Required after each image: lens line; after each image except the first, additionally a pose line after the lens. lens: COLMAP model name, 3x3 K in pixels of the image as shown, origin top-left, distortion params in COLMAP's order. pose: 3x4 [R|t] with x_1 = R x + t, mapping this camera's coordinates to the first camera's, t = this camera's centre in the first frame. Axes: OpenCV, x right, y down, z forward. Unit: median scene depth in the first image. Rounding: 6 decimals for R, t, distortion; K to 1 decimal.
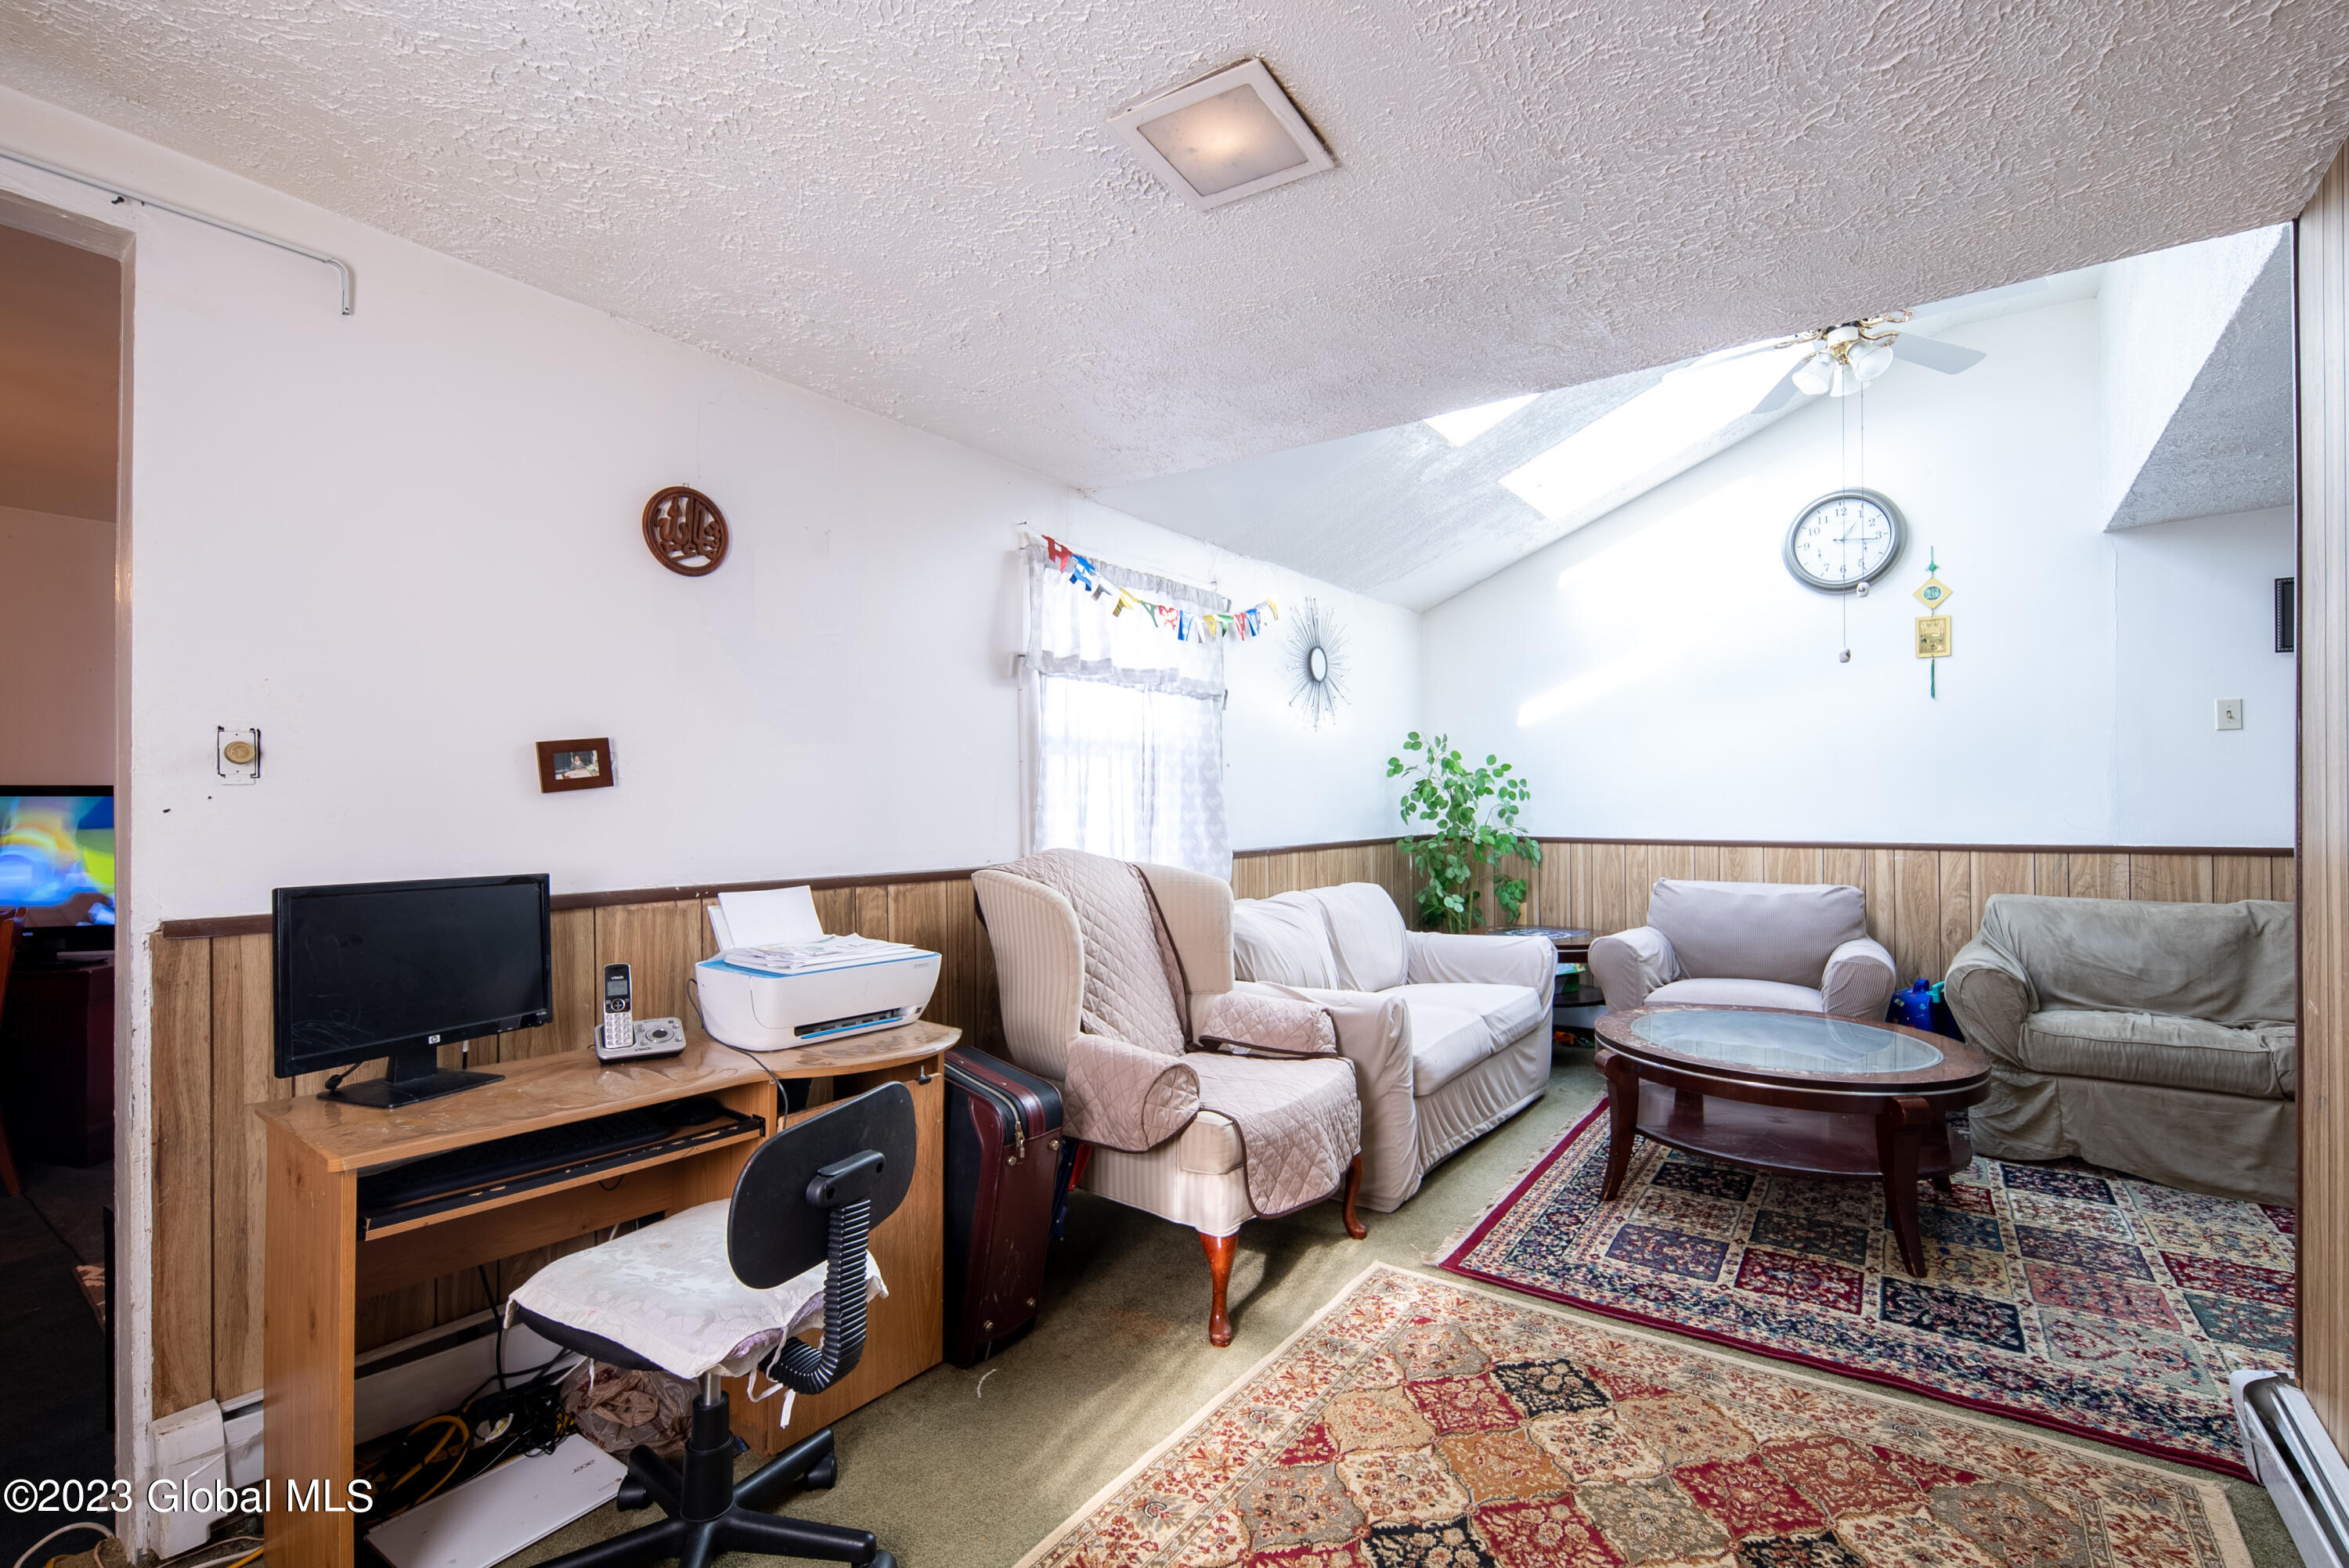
lens RADIAL K [[1034.3, 0, 1174.5], [0, 1034.3, 784.0], [0, 0, 1]] dist [-0.000661, -0.001507]
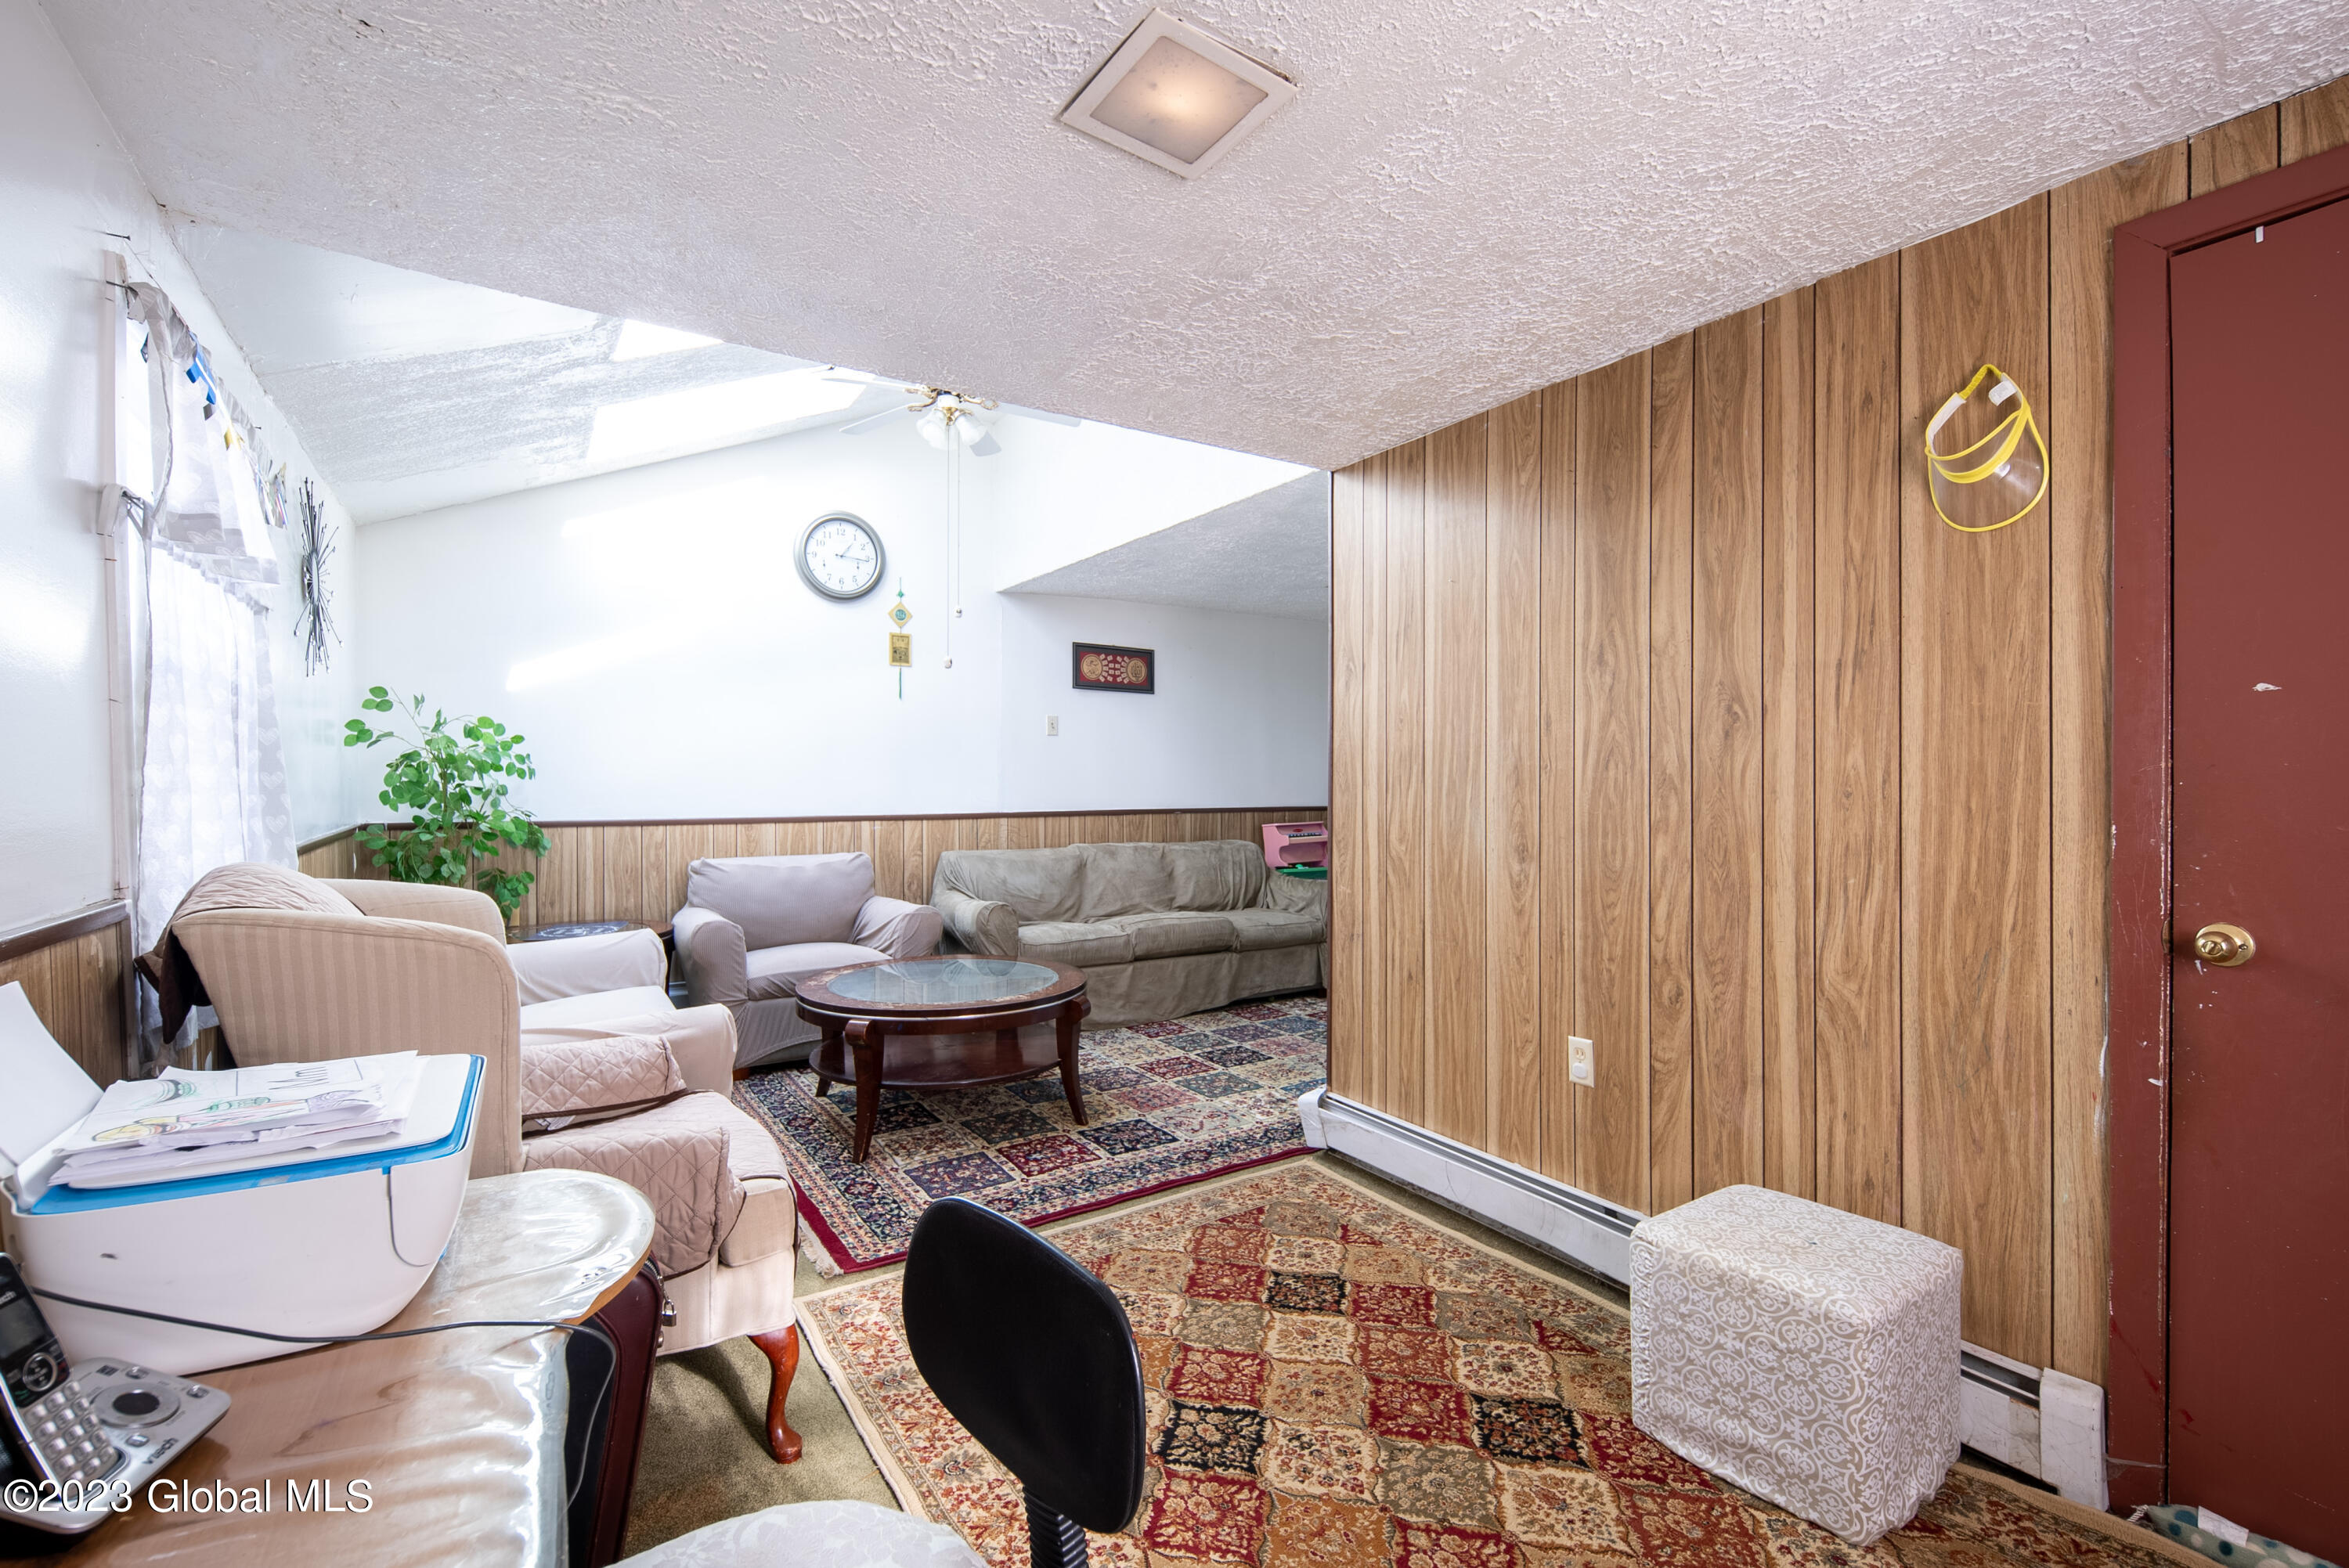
lens RADIAL K [[1034.3, 0, 1174.5], [0, 1034.3, 784.0], [0, 0, 1]] dist [-0.000661, -0.001507]
pose [[0.361928, -0.000667, 0.932206, -0.480362], [-0.018886, 0.999789, 0.008047, 0.005864], [-0.932015, -0.020518, 0.361840, 0.358407]]
